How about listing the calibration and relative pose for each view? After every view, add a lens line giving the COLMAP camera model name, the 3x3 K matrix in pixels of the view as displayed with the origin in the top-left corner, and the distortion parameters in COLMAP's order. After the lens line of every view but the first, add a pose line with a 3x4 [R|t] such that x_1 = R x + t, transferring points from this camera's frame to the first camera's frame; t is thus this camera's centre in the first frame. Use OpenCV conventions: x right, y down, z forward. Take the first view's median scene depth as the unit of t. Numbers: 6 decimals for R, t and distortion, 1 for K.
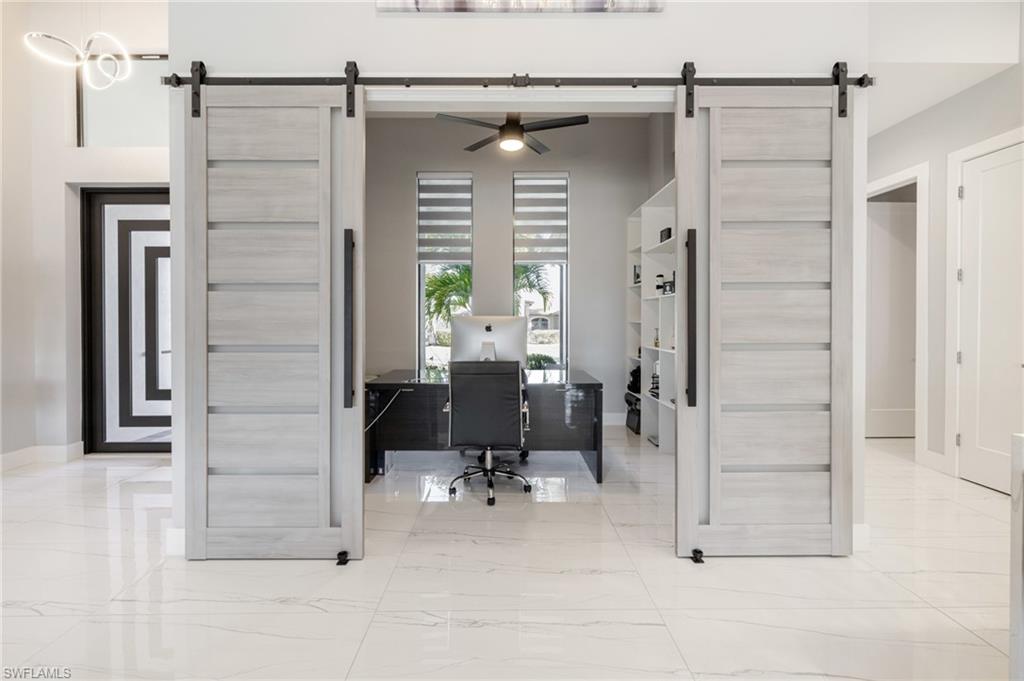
lens RADIAL K [[431.3, 0, 507.9], [0, 431.3, 317.3], [0, 0, 1]] dist [-0.002070, 0.000268]
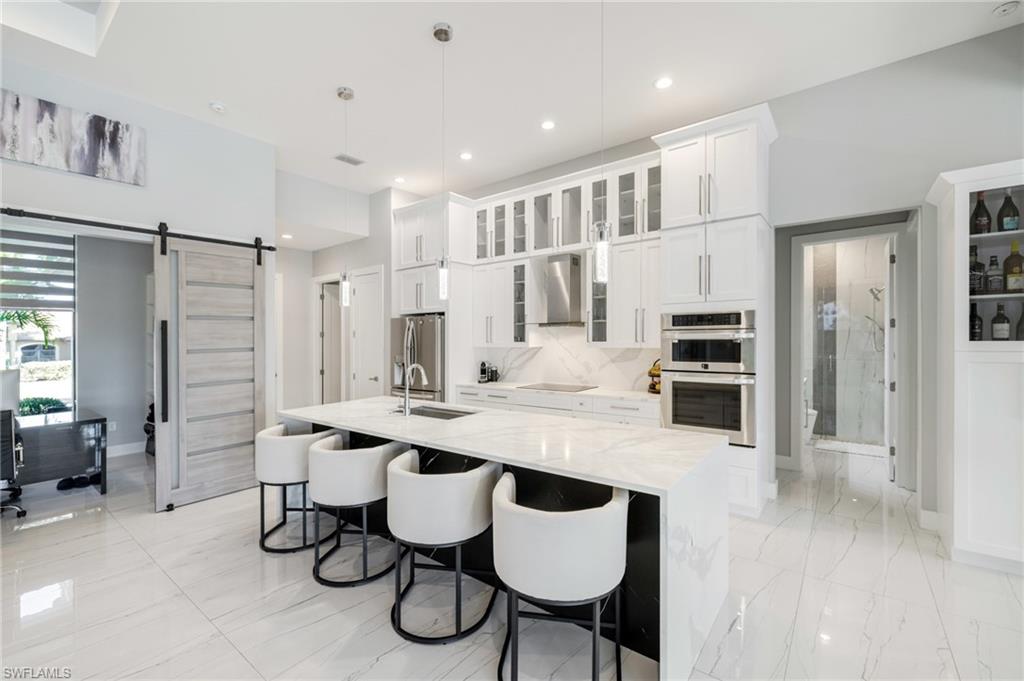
lens RADIAL K [[431.3, 0, 508.5], [0, 431.3, 333.4], [0, 0, 1]] dist [-0.002070, 0.000268]
pose [[0.619449, -0.000655, 0.785037, -0.074785], [0.007852, 0.999955, -0.005362, -0.124192], [-0.784998, 0.009486, 0.619426, -1.107941]]
